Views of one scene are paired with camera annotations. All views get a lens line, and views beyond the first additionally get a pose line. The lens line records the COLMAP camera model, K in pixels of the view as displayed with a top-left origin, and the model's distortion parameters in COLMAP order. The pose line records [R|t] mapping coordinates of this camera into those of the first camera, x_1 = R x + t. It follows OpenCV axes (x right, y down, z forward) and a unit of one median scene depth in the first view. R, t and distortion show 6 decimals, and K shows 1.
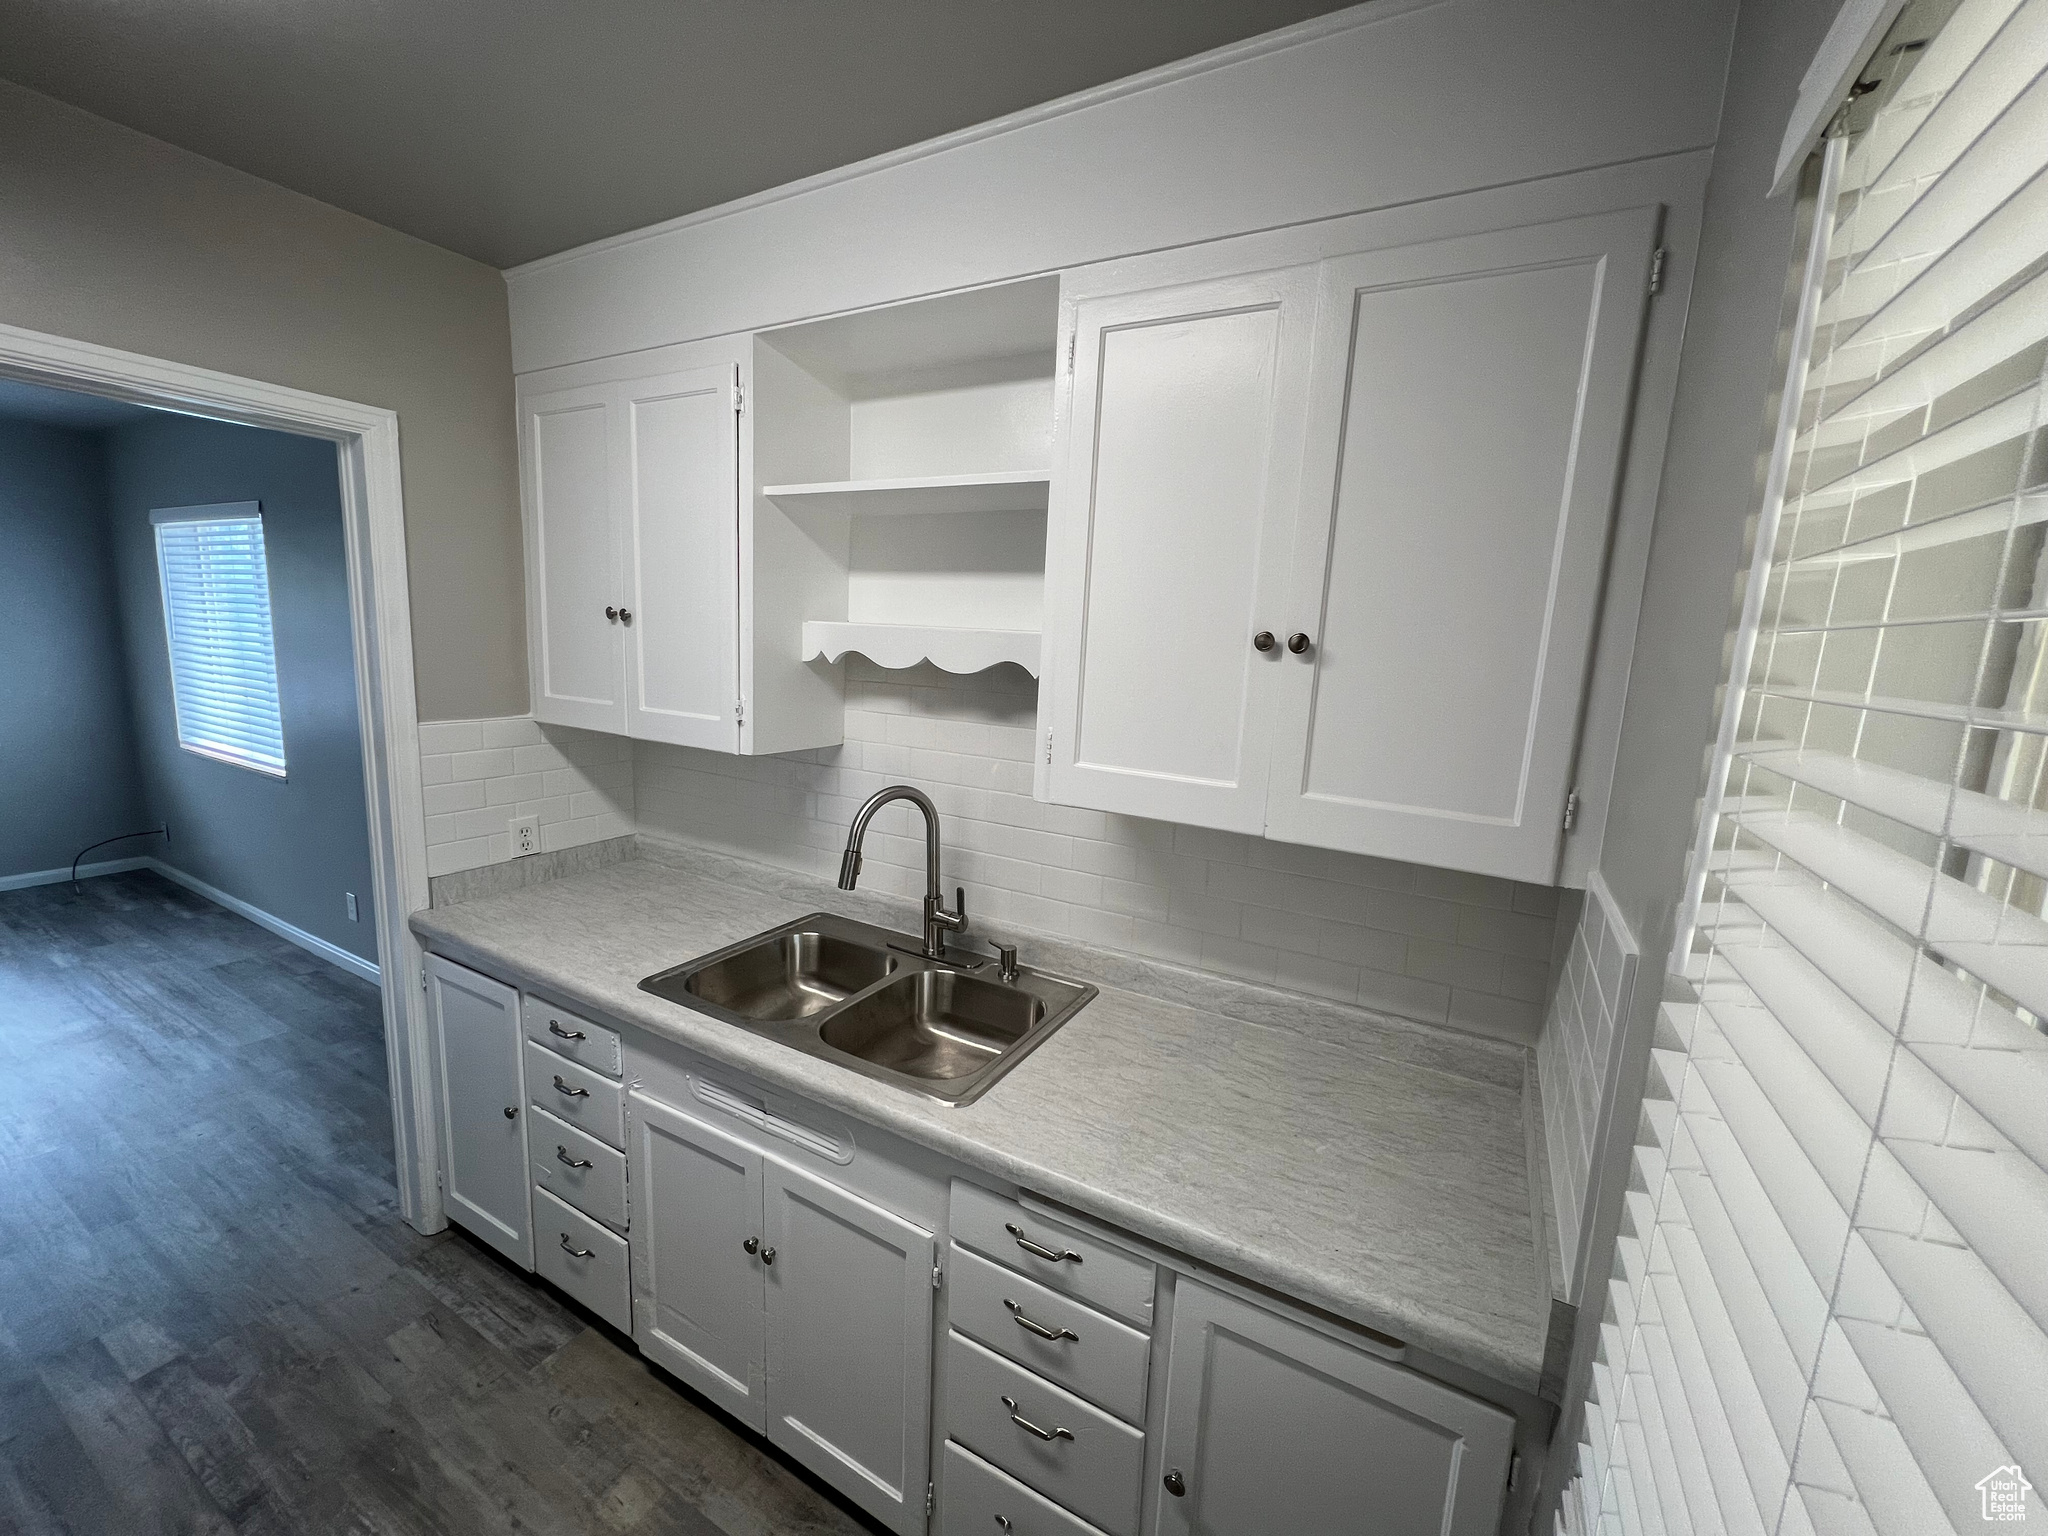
lens RADIAL K [[818.9, 0, 1019.1], [0, 818.9, 764.8], [0, 0, 1]] dist [0.012234, 0.000248]
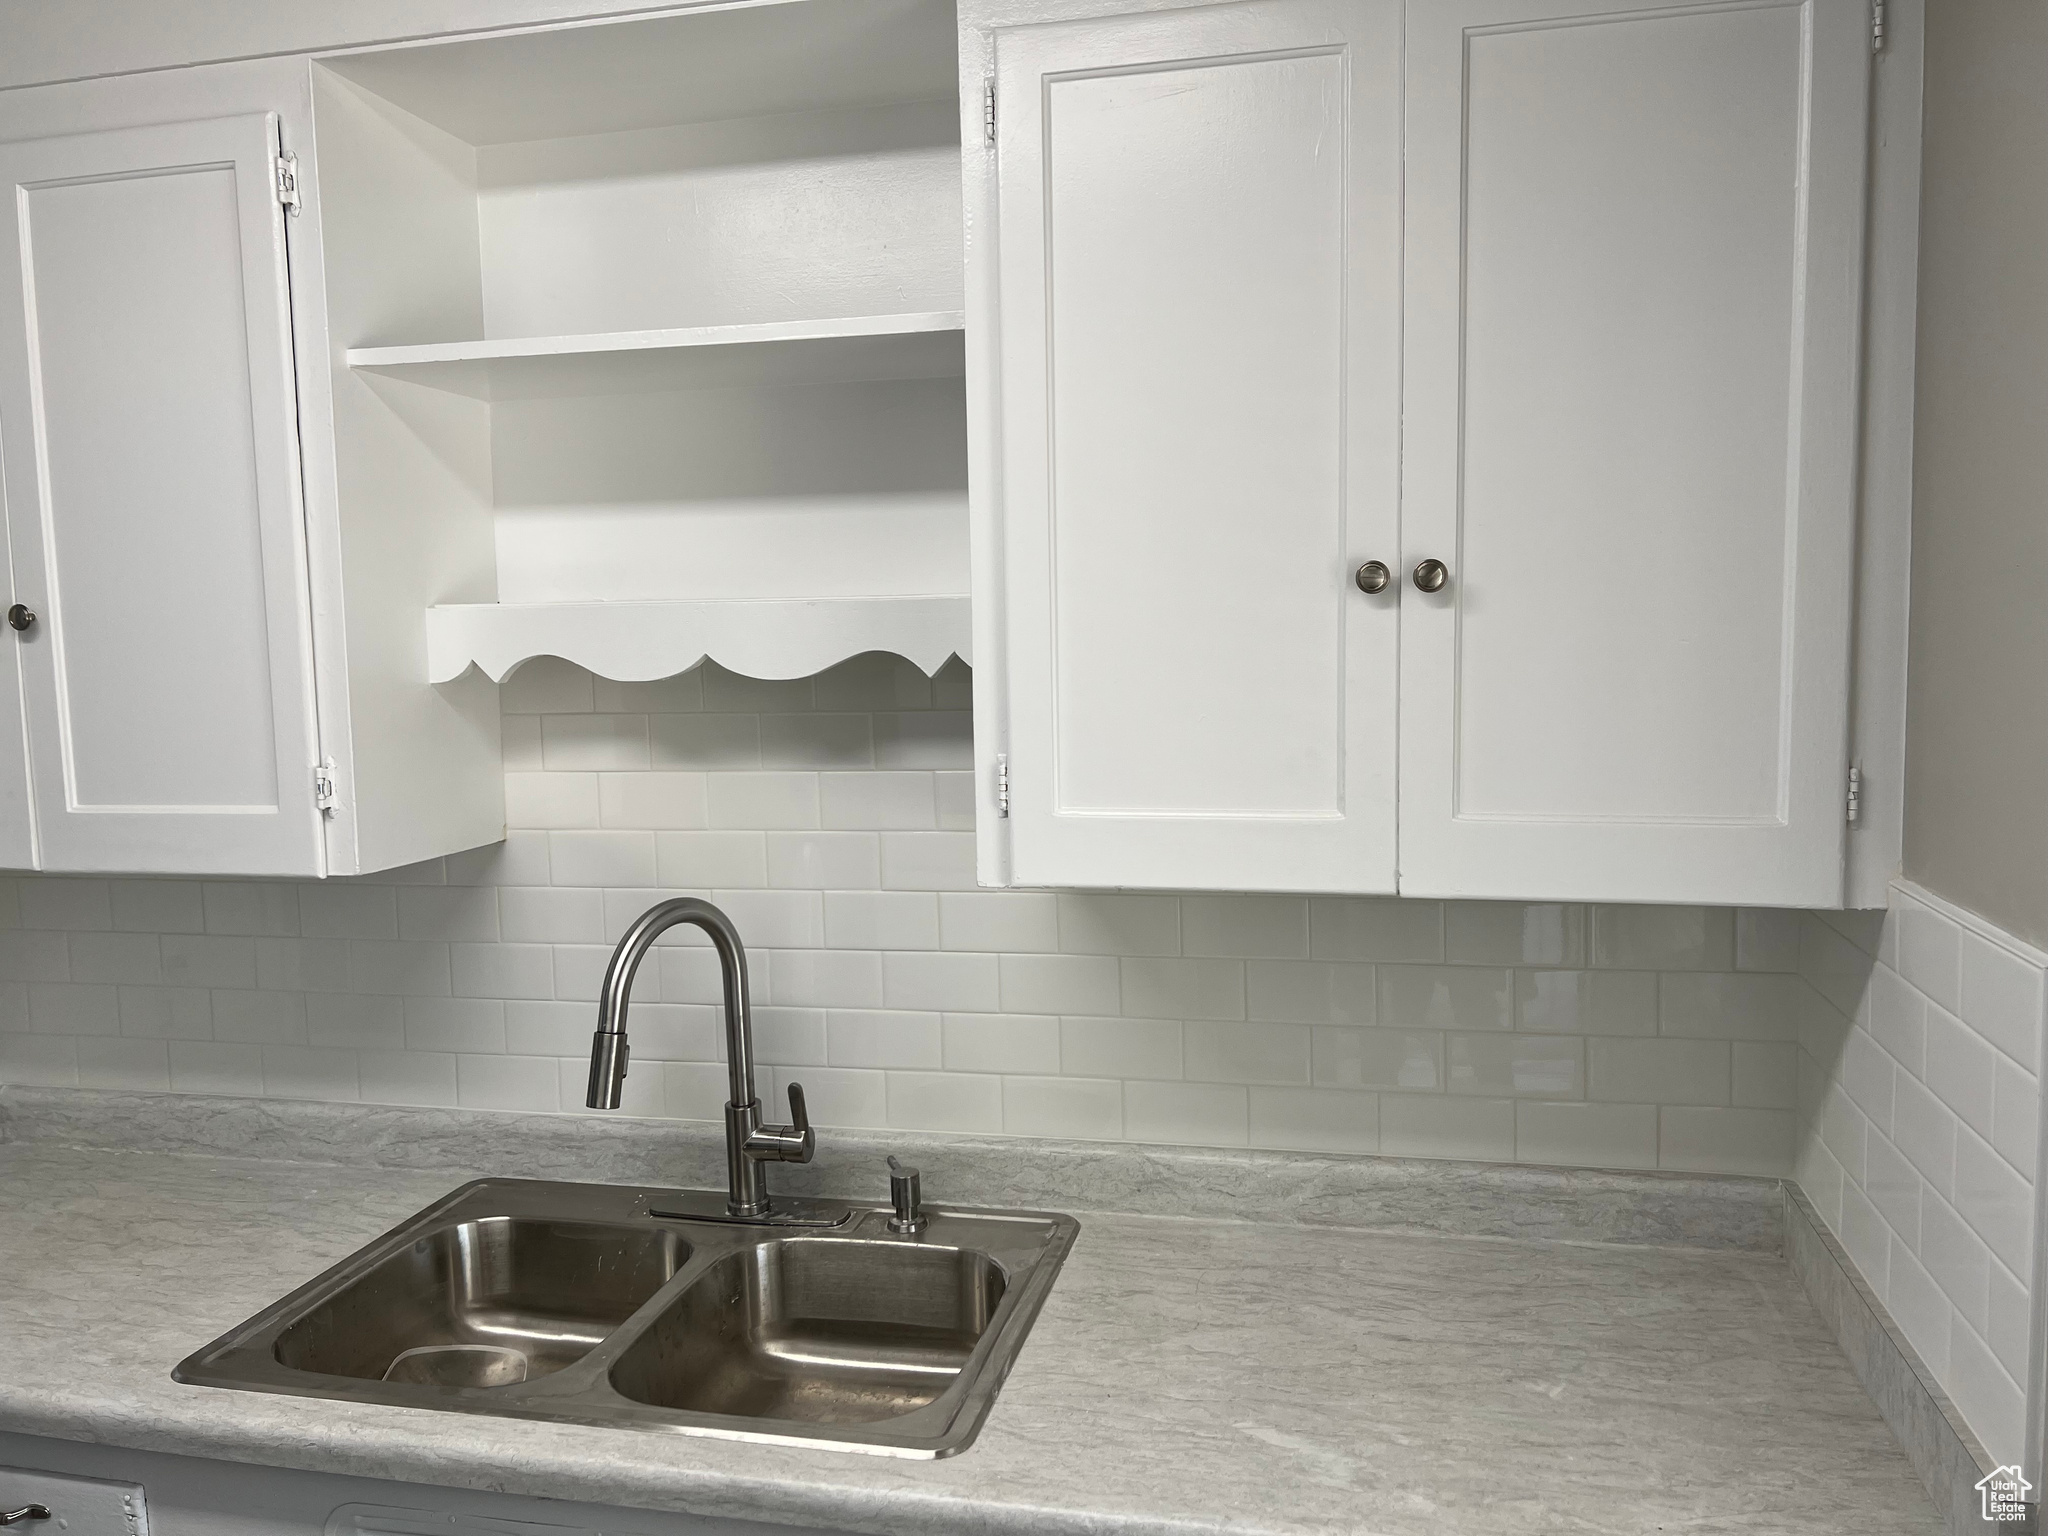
lens RADIAL K [[1537.6, 0, 1025.6], [0, 1537.6, 765.2], [0, 0, 1]] dist [0.050222, -0.032470]
pose [[0.959113, -0.091562, 0.267805, -0.197353], [0.108544, 0.992869, -0.049280, 0.014253], [-0.261383, 0.076334, 0.962212, -0.029484]]
